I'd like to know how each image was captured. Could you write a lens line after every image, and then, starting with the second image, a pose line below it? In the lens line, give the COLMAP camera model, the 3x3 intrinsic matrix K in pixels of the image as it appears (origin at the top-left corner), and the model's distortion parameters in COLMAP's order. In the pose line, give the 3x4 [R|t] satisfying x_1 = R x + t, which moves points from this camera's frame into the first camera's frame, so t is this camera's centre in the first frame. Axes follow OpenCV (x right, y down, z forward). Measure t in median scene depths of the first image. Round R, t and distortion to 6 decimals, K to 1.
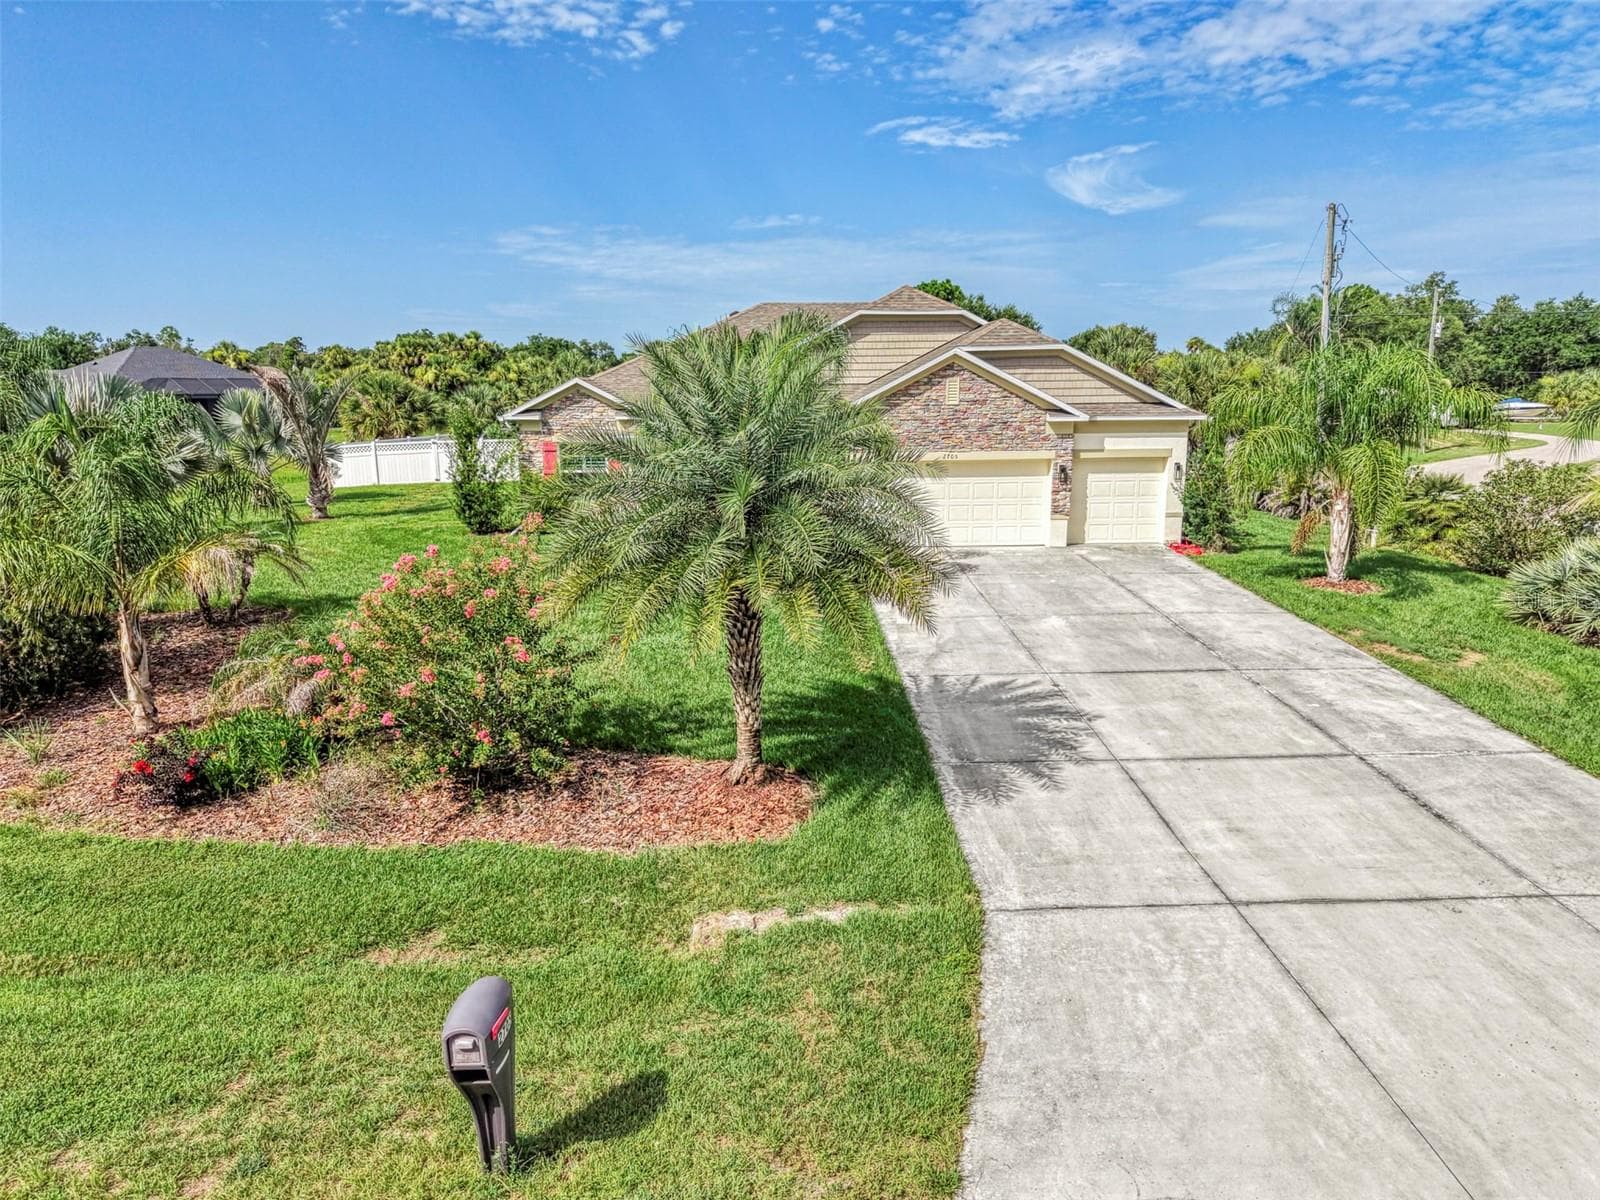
lens RADIAL K [[1076.9, 0, 803.5], [0, 1076.9, 612.2], [0, 0, 1]] dist [0.029668, -0.027005]
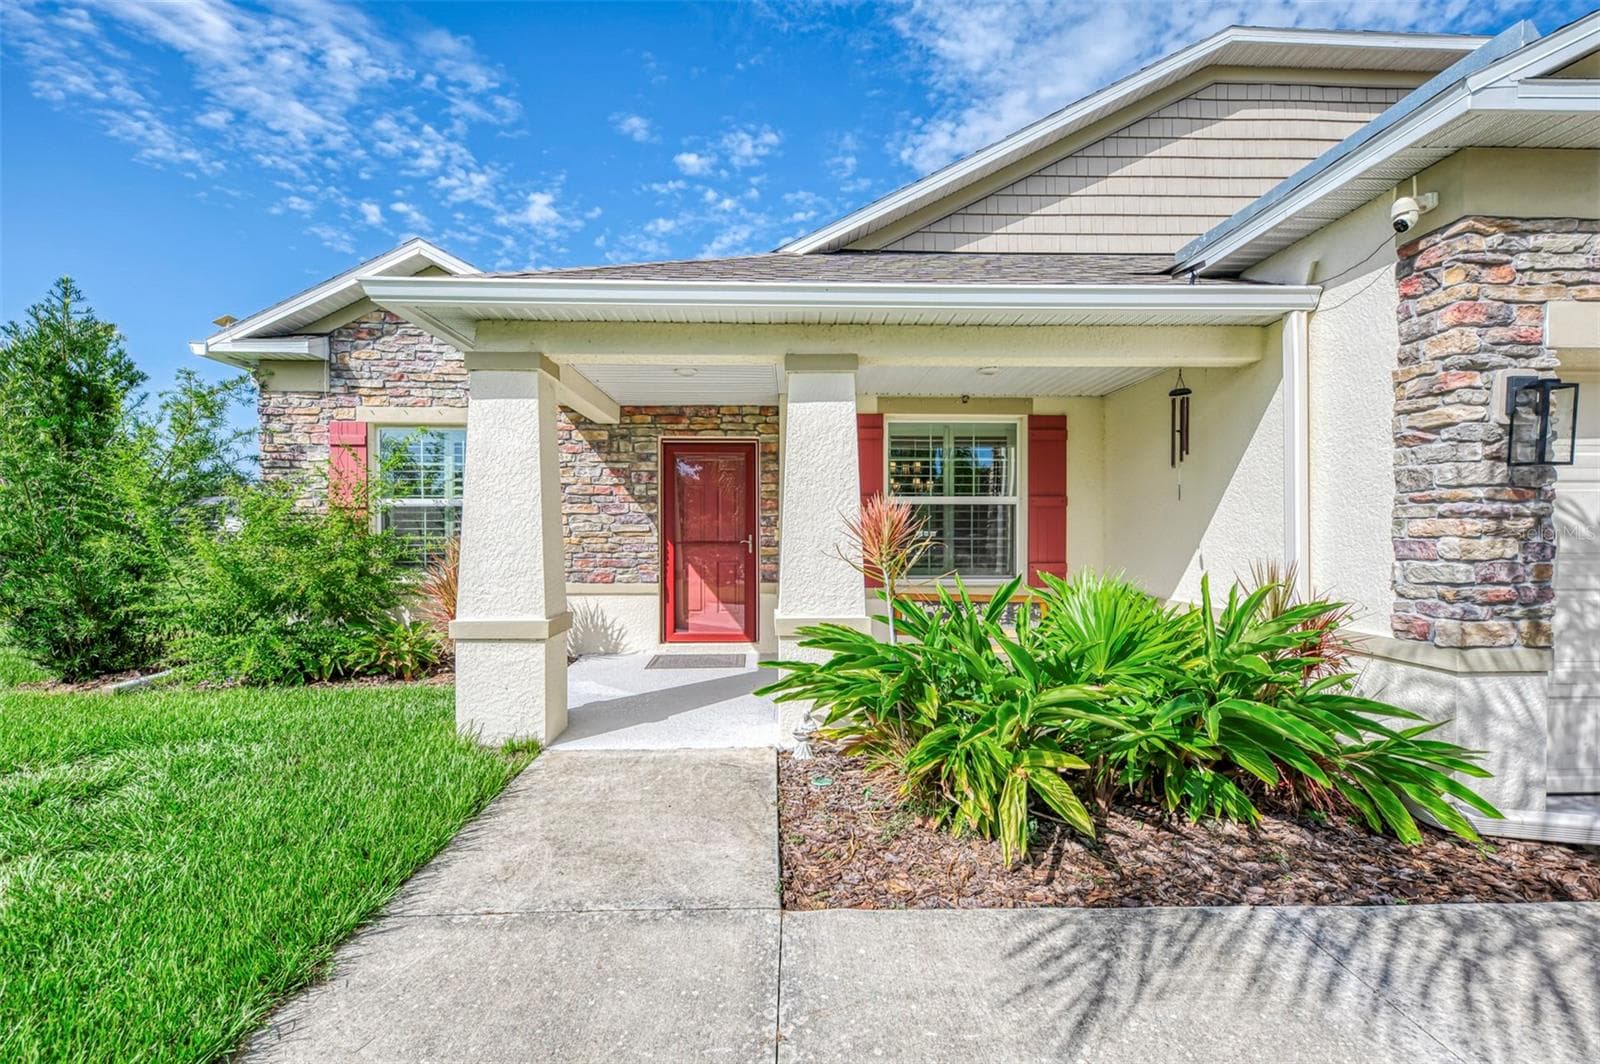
lens RADIAL K [[670.2, 0, 796.4], [0, 670.2, 539.1], [0, 0, 1]] dist [0.001804, -0.000323]
pose [[0.999832, 0.007696, -0.016625, -0.089517], [-0.010937, 0.978768, -0.204677, -0.083783], [0.014697, 0.204824, 0.978688, 0.904528]]
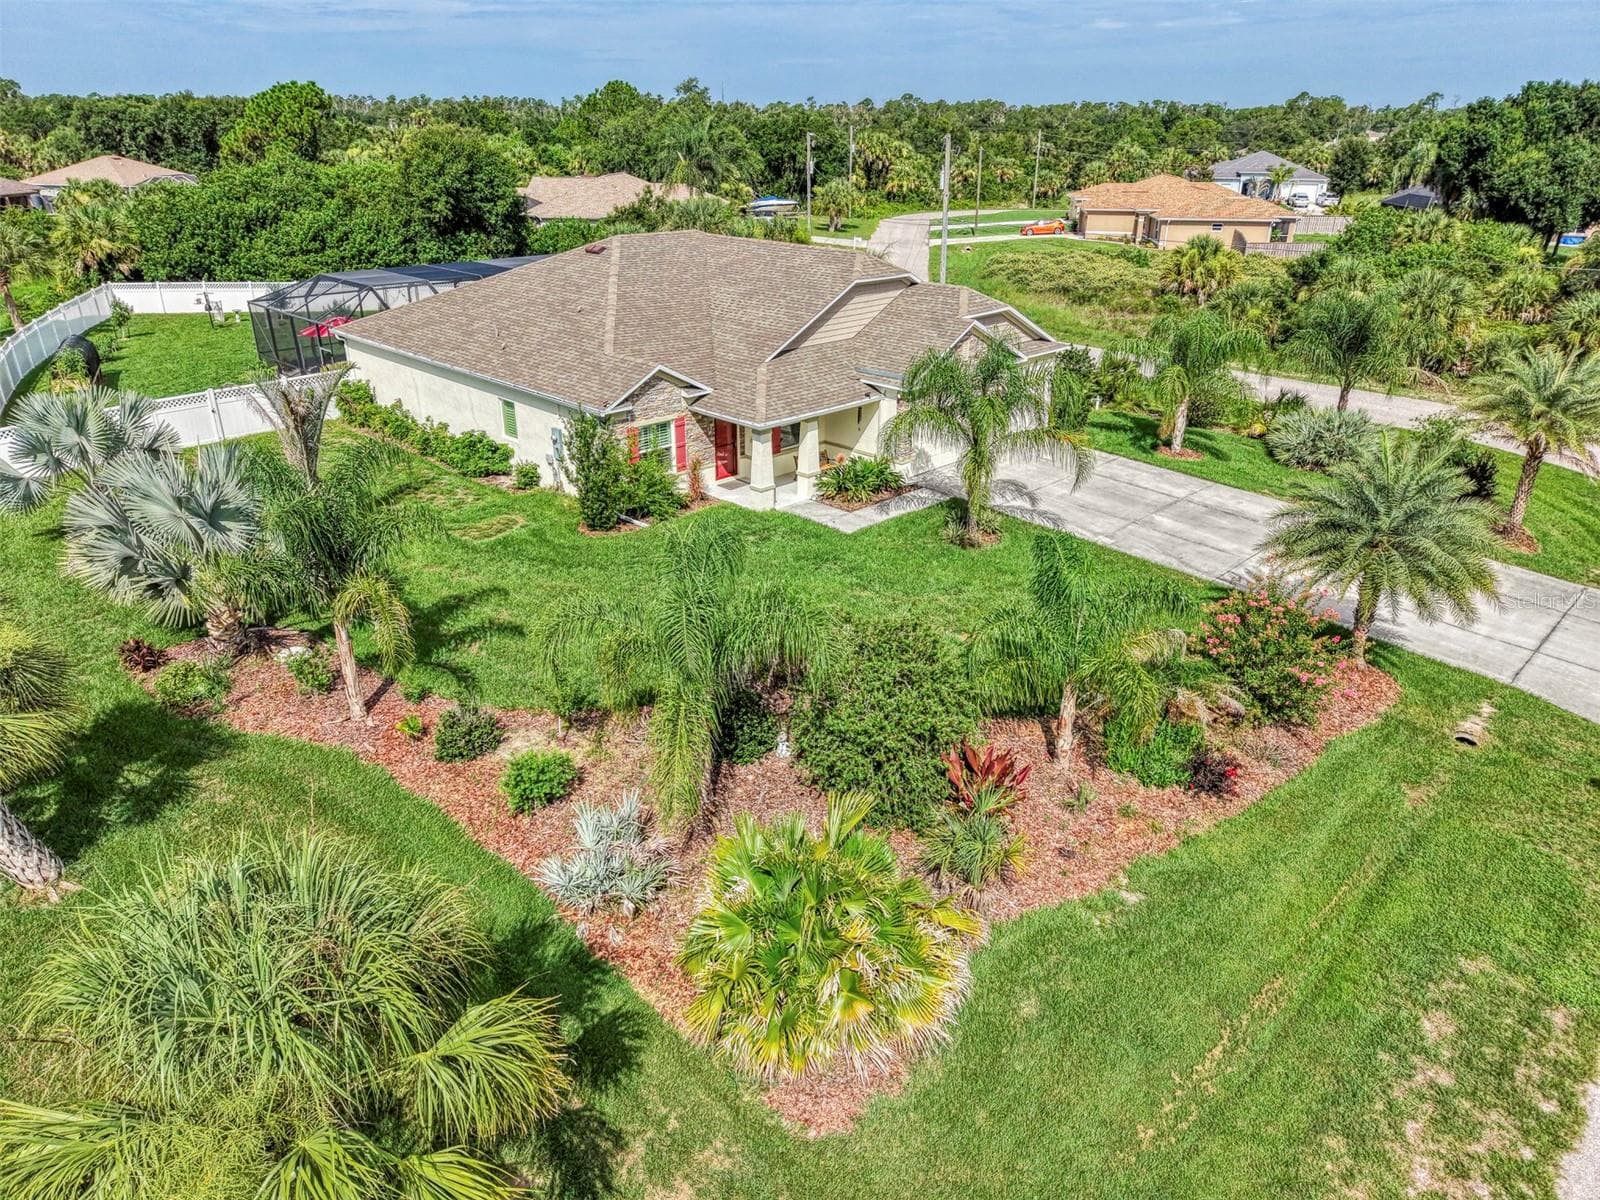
lens RADIAL K [[1076.9, 0, 810.9], [0, 1076.9, 583.8], [0, 0, 1]] dist [0.029668, -0.027005]
pose [[0.720401, -0.260808, 0.642652, -0.942198], [0.130544, 0.961030, 0.243679, -0.281136], [-0.681161, -0.091652, 0.726374, 0.131320]]
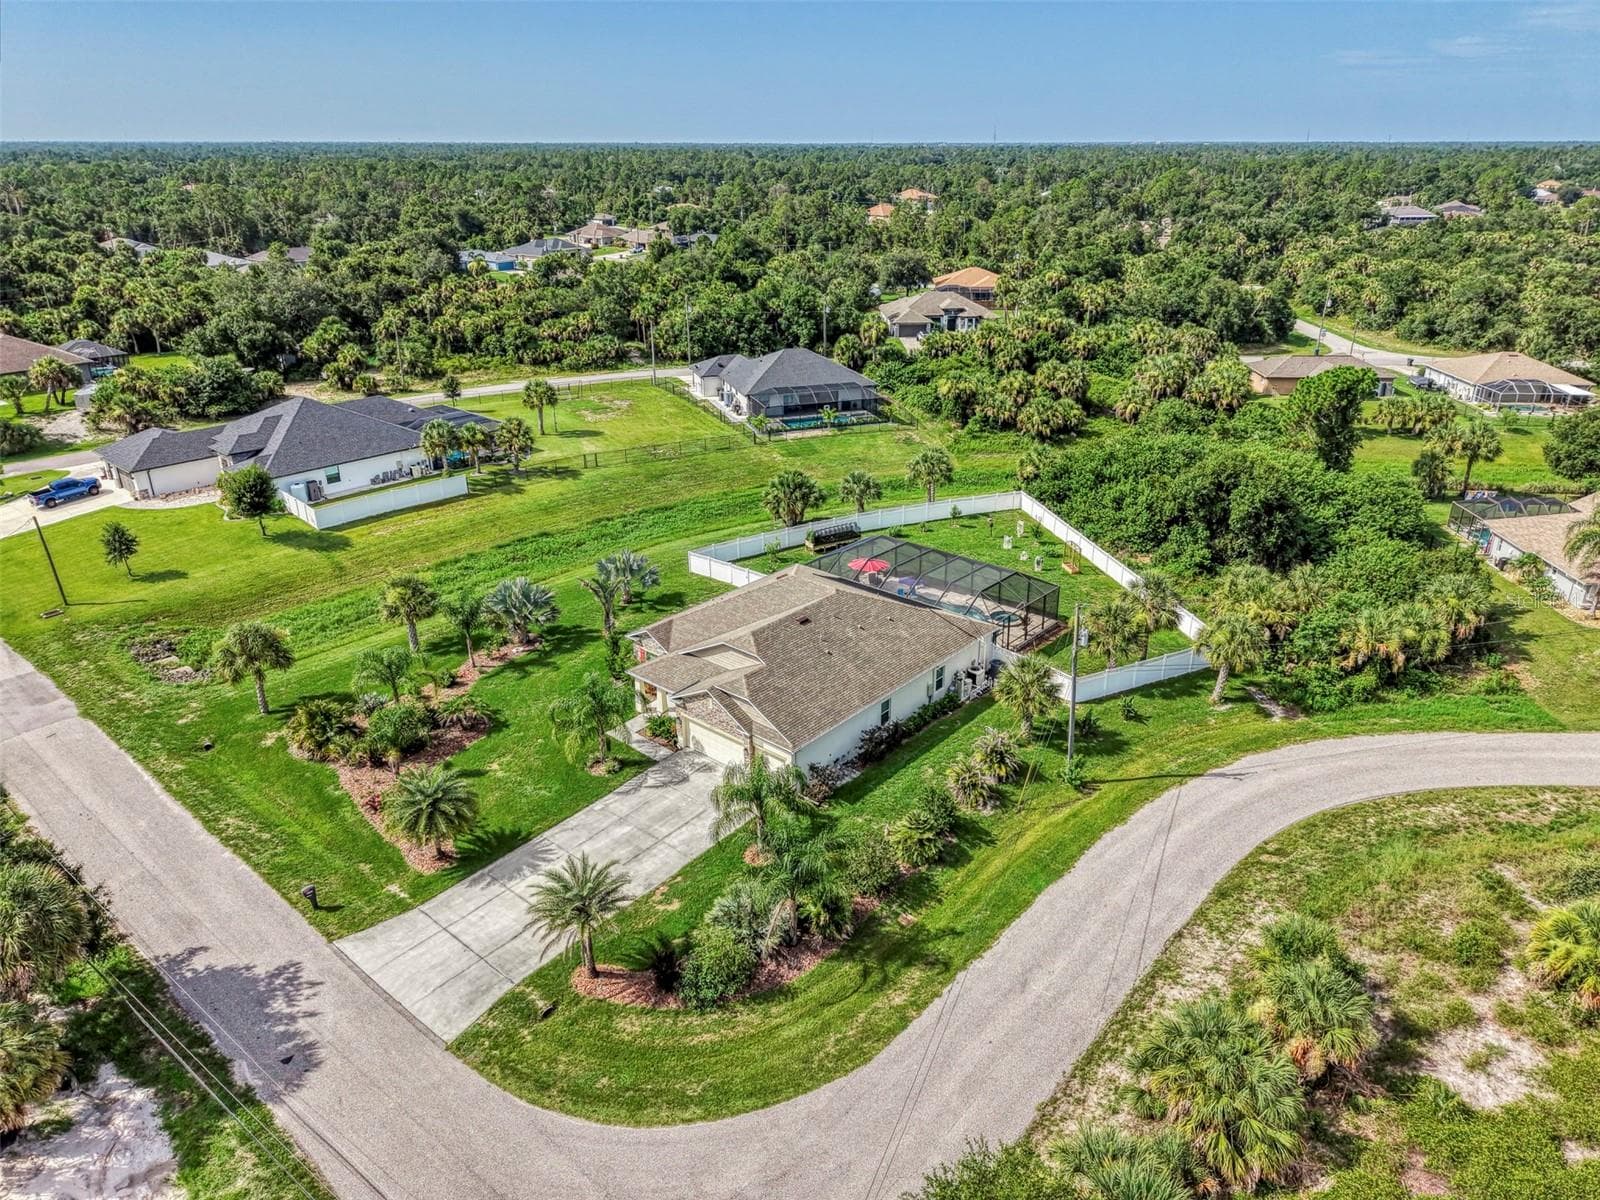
lens RADIAL K [[1076.9, 0, 813.6], [0, 1076.9, 571.9], [0, 0, 1]] dist [0.029668, -0.027005]
pose [[0.736502, 0.254636, -0.626678, 1.690722], [-0.143538, 0.964175, 0.223076, -1.034676], [0.661031, -0.074344, 0.746667, -0.566999]]
